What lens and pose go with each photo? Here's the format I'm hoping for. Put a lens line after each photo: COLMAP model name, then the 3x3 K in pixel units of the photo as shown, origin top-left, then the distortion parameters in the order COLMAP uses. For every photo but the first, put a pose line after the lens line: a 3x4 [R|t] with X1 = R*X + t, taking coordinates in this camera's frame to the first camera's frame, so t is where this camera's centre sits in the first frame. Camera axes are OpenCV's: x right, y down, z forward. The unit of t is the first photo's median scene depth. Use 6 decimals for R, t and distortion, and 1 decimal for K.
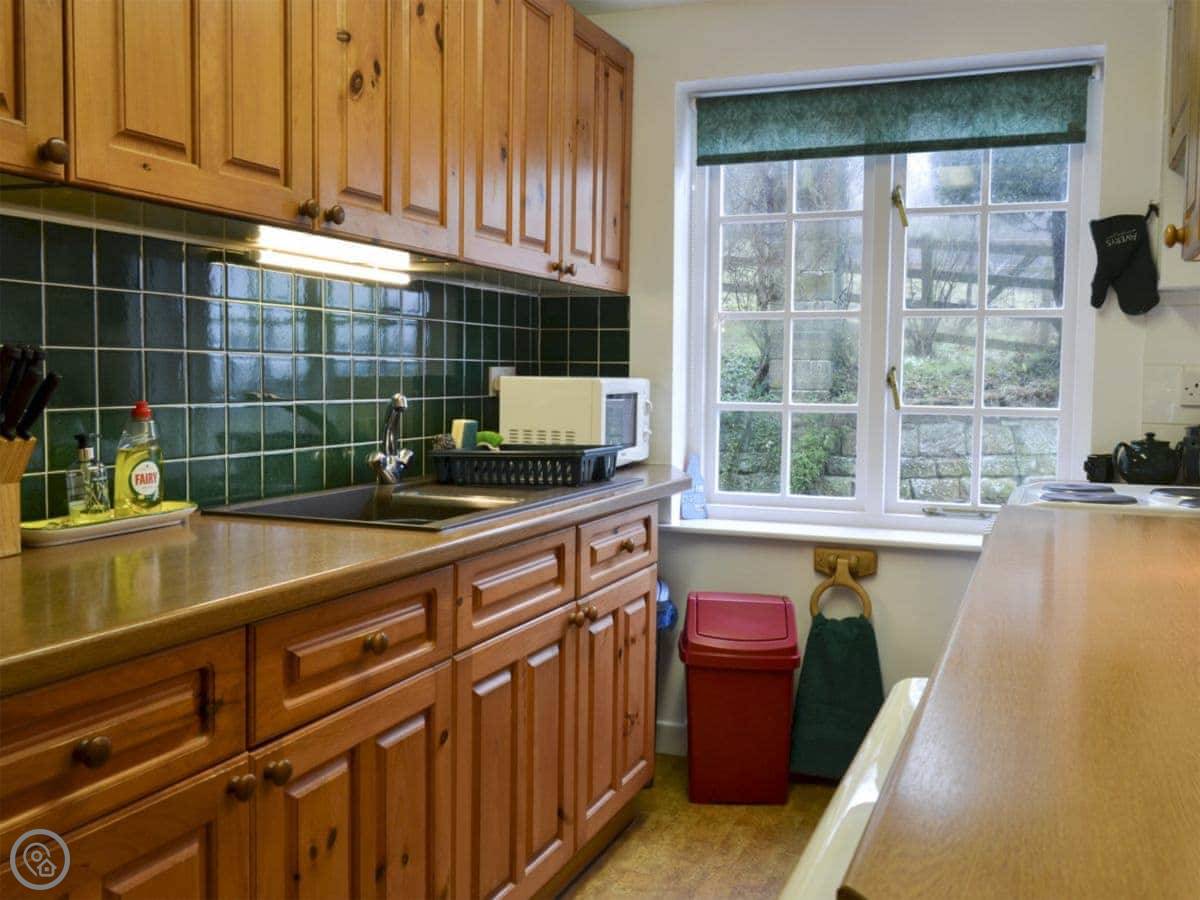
lens RADIAL K [[1162.9, 0, 600.0], [0, 1162.9, 450.0], [0, 0, 1]] dist [-0.012235, -0.003284]
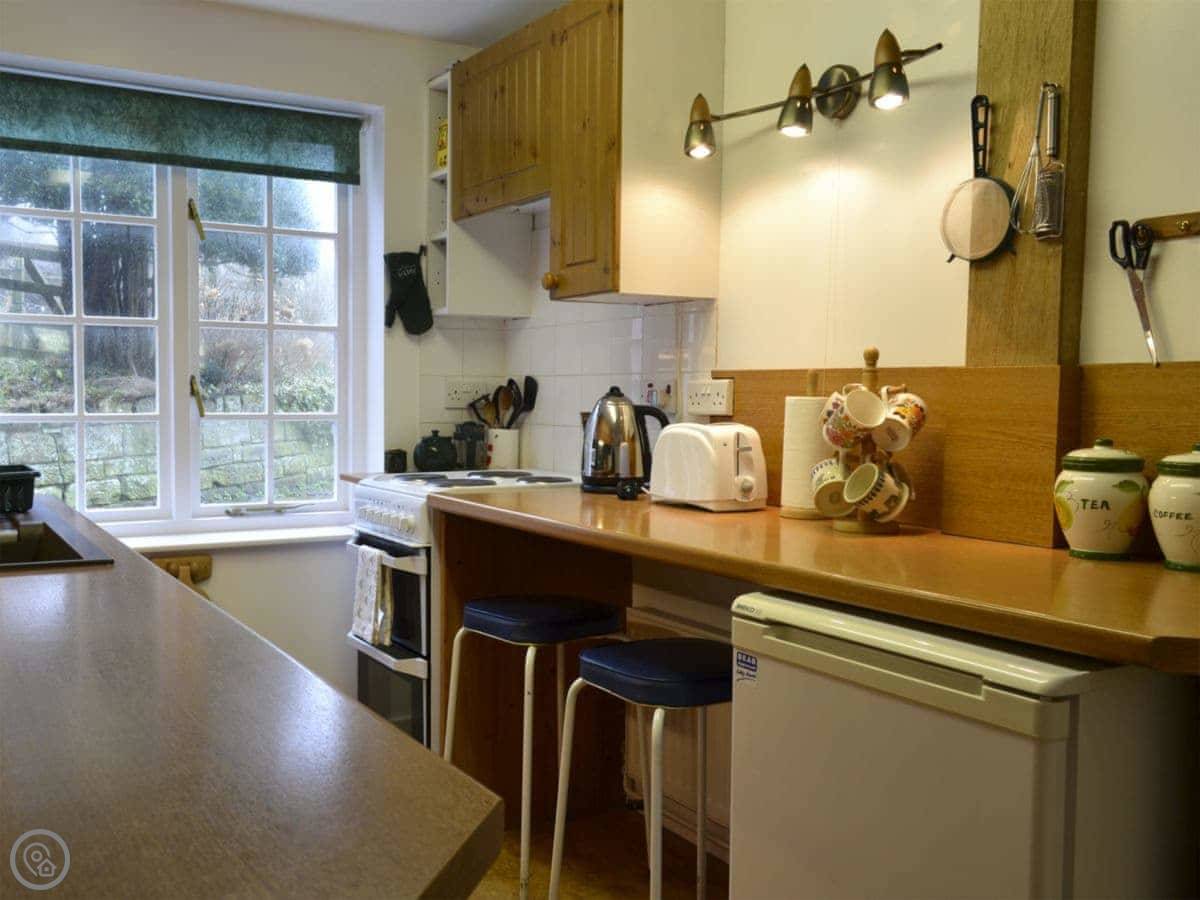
lens RADIAL K [[1127.2, 0, 600.0], [0, 1127.2, 450.0], [0, 0, 1]] dist [0.001904, -0.024150]
pose [[0.597992, -0.045071, 0.800234, -0.336296], [0.048392, 0.998627, 0.020082, -0.008311], [-0.800040, 0.026716, 0.599352, 0.121109]]
